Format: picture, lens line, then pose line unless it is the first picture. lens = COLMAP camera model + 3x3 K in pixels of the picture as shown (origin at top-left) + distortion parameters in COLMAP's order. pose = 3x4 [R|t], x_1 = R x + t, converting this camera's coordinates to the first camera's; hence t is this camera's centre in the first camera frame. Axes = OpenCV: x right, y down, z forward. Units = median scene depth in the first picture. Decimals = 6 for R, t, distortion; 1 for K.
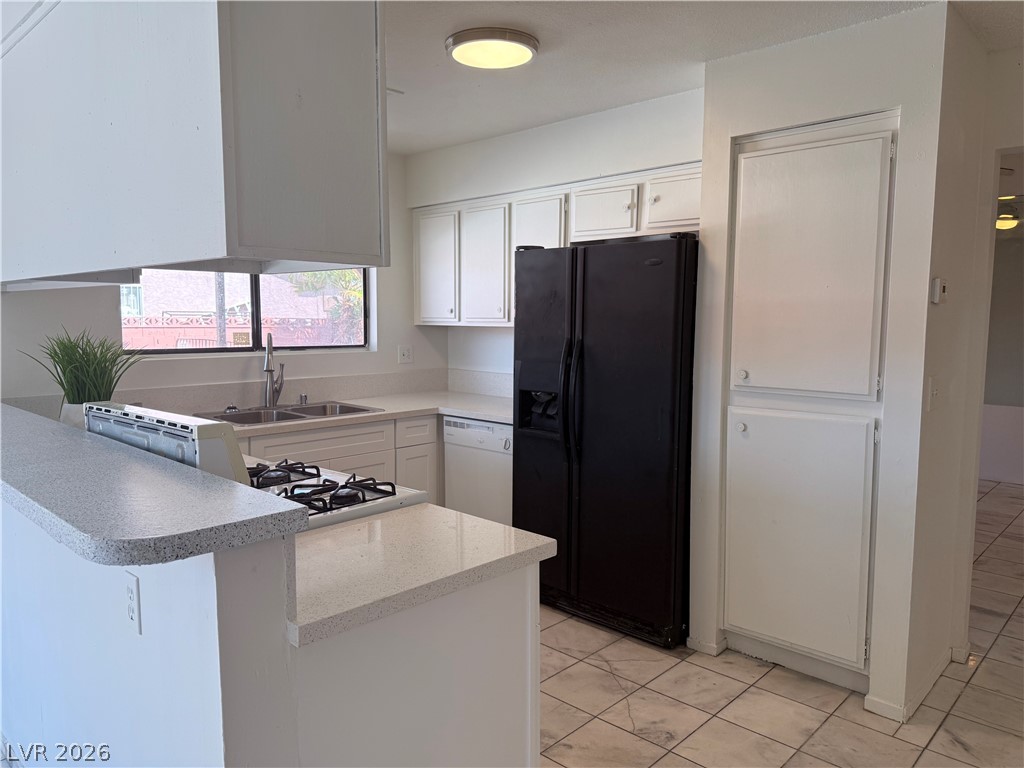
lens RADIAL K [[720.0, 0, 512.5], [0, 720.0, 385.2], [0, 0, 1]] dist [0.032475, -0.034962]
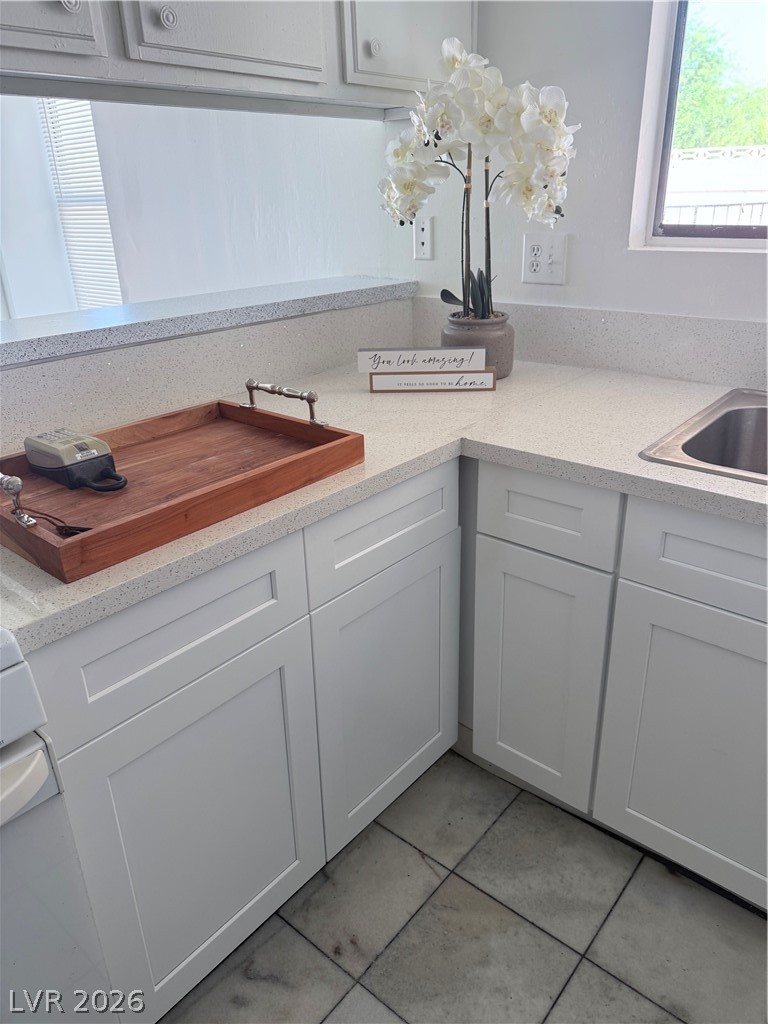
lens RADIAL K [[720.0, 0, 387.4], [0, 720.0, 513.4], [0, 0, 1]] dist [0.032475, -0.034962]
pose [[0.053232, 0.394890, -0.917185, -0.026544], [-0.059717, 0.918102, 0.391819, -0.047756], [0.996795, 0.033914, 0.072455, 0.735917]]
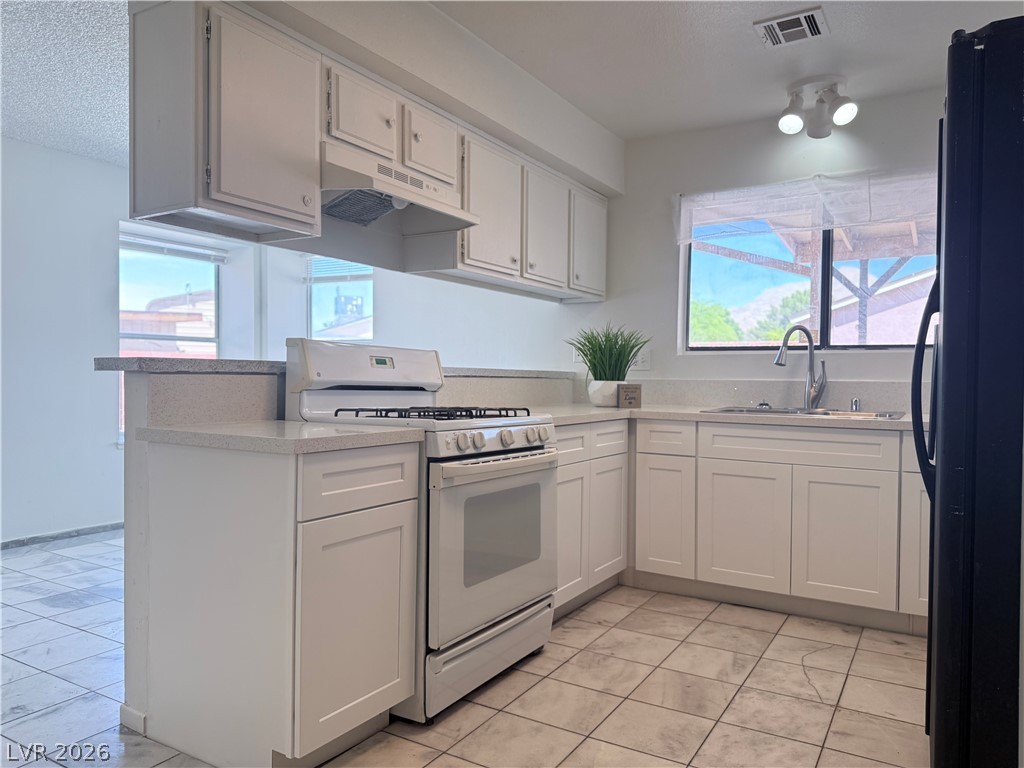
lens RADIAL K [[720.0, 0, 514.6], [0, 720.0, 384.4], [0, 0, 1]] dist [0.032475, -0.034962]
pose [[0.213248, 0.005309, -0.976984, 0.489769], [-0.094350, 0.995423, -0.015185, 0.050860], [0.972432, 0.095416, 0.212773, 0.457331]]
